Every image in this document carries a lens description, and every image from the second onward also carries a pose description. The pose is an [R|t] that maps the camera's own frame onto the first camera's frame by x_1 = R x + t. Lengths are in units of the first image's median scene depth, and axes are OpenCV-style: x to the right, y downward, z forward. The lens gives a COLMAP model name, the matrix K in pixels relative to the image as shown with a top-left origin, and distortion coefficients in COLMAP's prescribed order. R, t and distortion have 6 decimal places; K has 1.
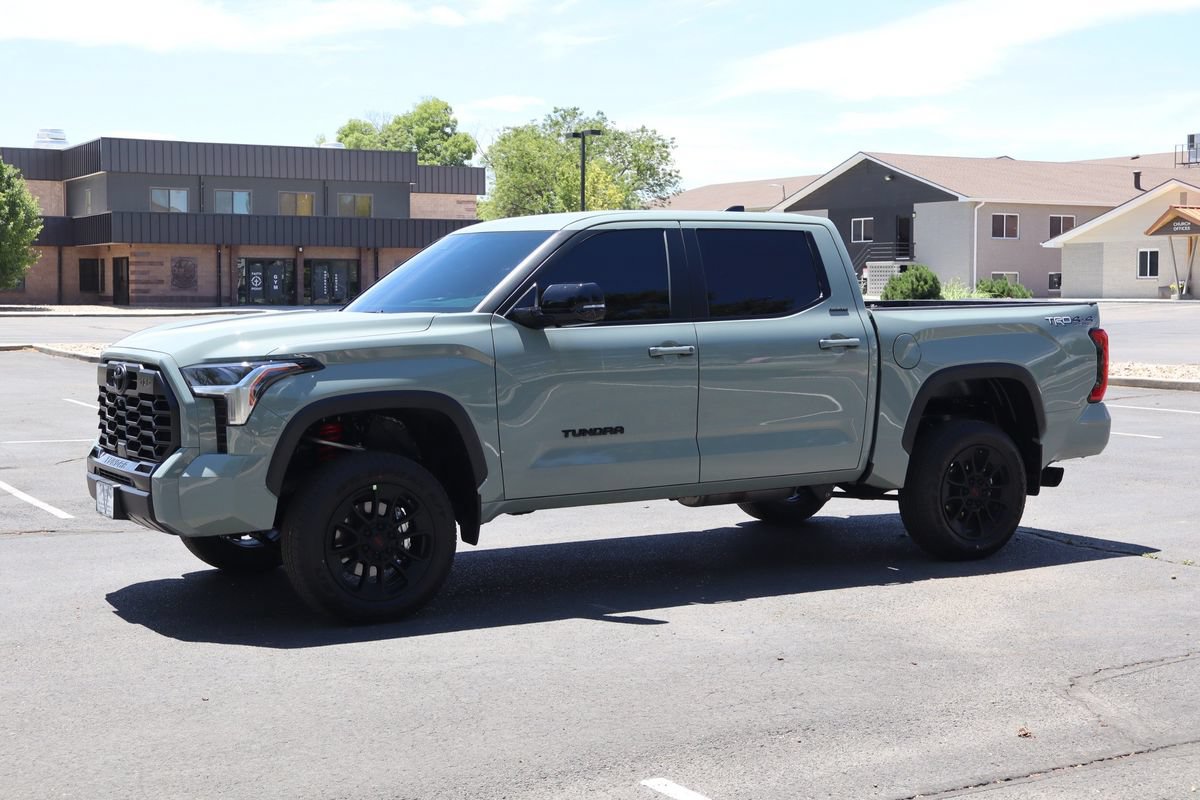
lens RADIAL K [[1677.4, 0, 627.6], [0, 1677.4, 402.4], [0, 0, 1]] dist [0.026590, 0.013417]
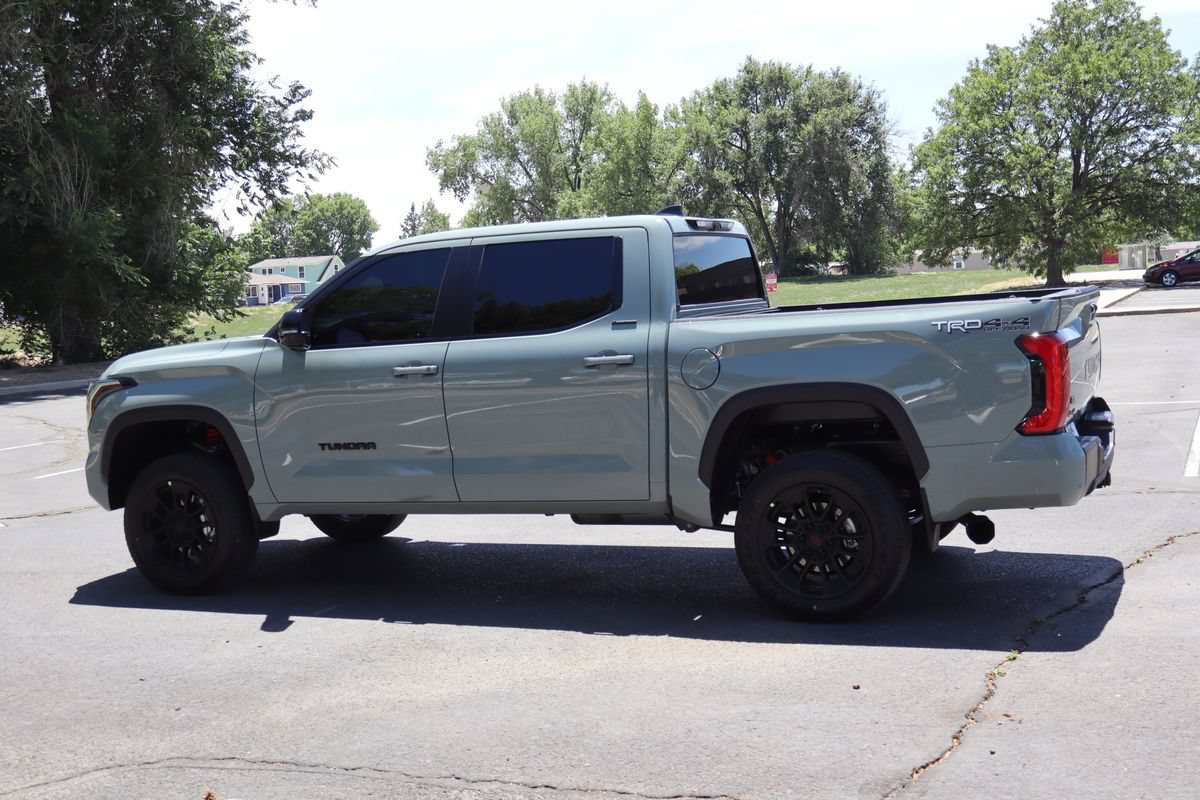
lens RADIAL K [[1474.3, 0, 600.0], [0, 1474.3, 400.0], [0, 0, 1]] dist [0.035784, -0.061134]
pose [[0.587041, 0.032586, -0.808901, 0.736574], [-0.002326, 0.999253, 0.038567, -0.042855], [0.809554, -0.020759, 0.586678, 0.508060]]
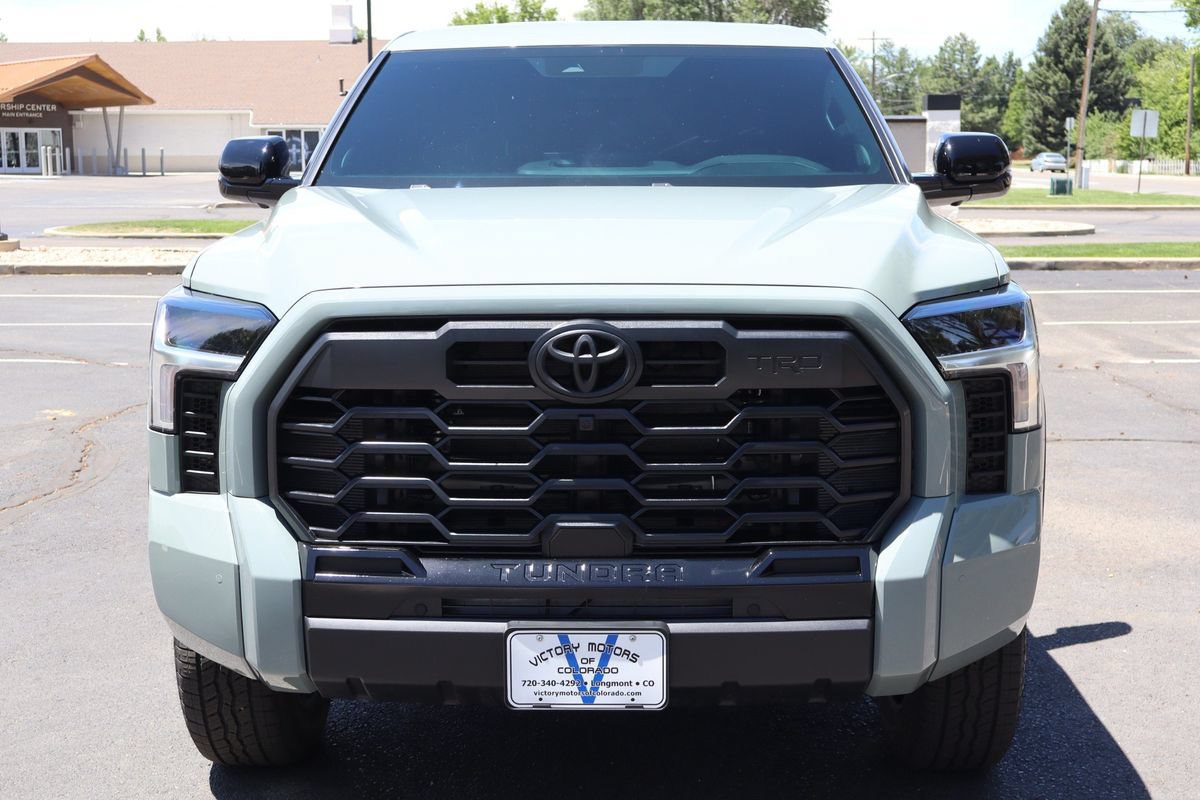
lens RADIAL K [[1474.3, 0, 600.0], [0, 1474.3, 400.0], [0, 0, 1]] dist [0.035784, -0.061134]
pose [[0.544967, -0.129559, 0.828388, -0.502822], [0.060454, 0.991490, 0.115297, -0.038833], [-0.836275, -0.012753, 0.548161, 0.687946]]
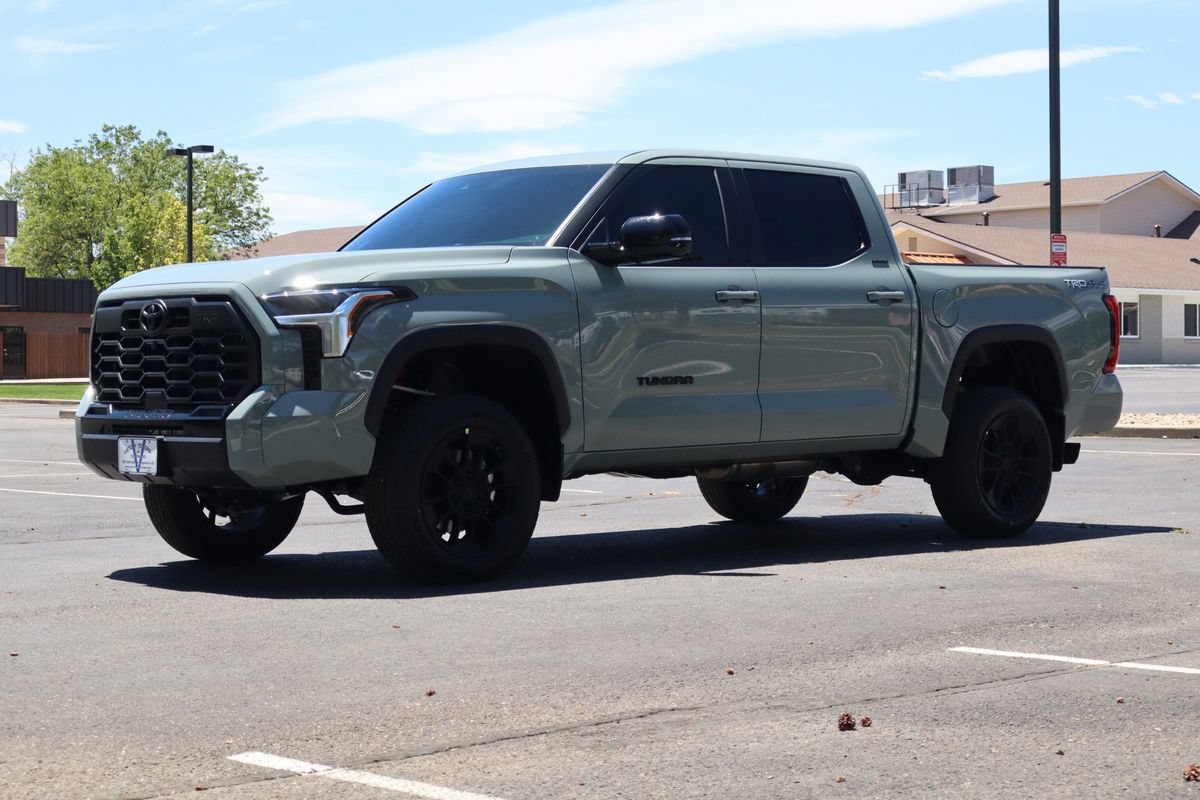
lens RADIAL K [[2193.7, 0, 635.1], [0, 2193.7, 398.9], [0, 0, 1]] dist [0.000029, -0.205408]
pose [[0.977463, -0.007385, 0.210979, -0.254092], [0.019152, 0.998369, -0.053786, 0.080468], [-0.210238, 0.056614, 0.976010, -0.143444]]
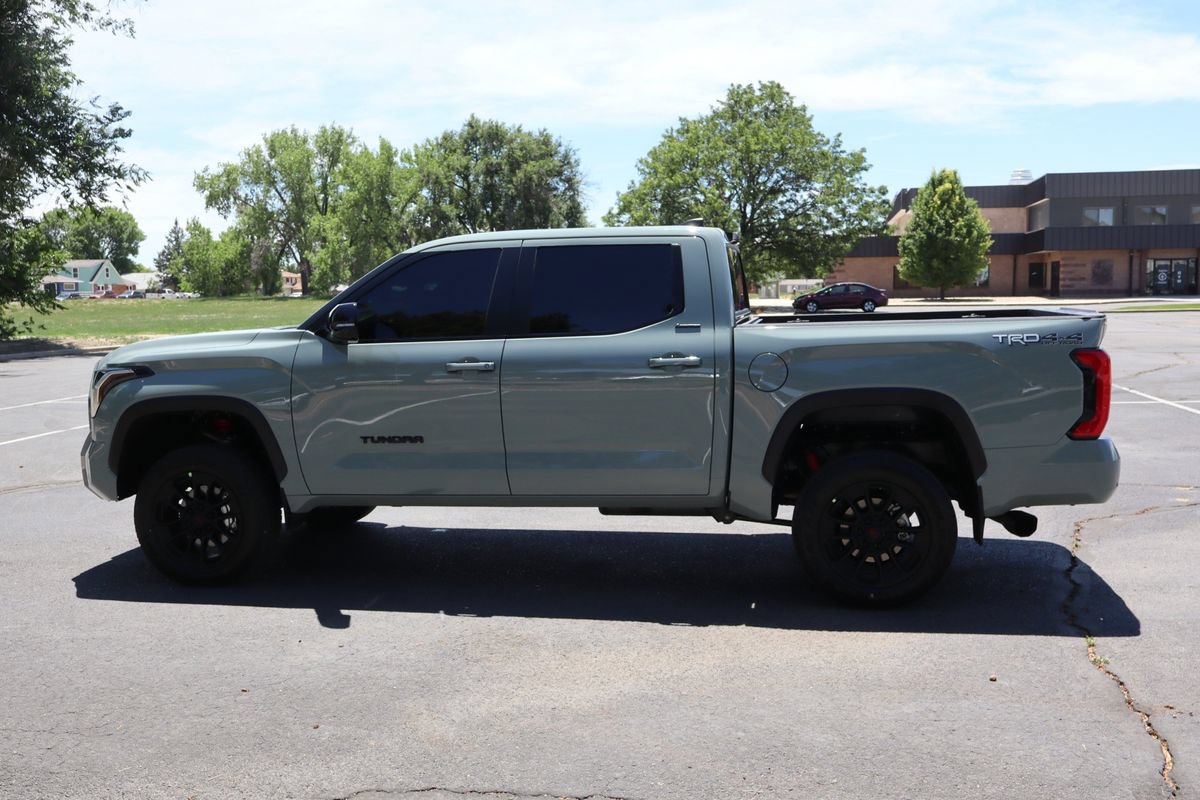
lens RADIAL K [[1172.7, 0, 600.0], [0, 1172.7, 400.0], [0, 0, 1]] dist [0.014440, -0.008943]
pose [[0.755416, 0.050761, -0.653277, 0.506882], [-0.030396, 0.998636, 0.042447, -0.039021], [0.654541, -0.012208, 0.755928, 0.452284]]
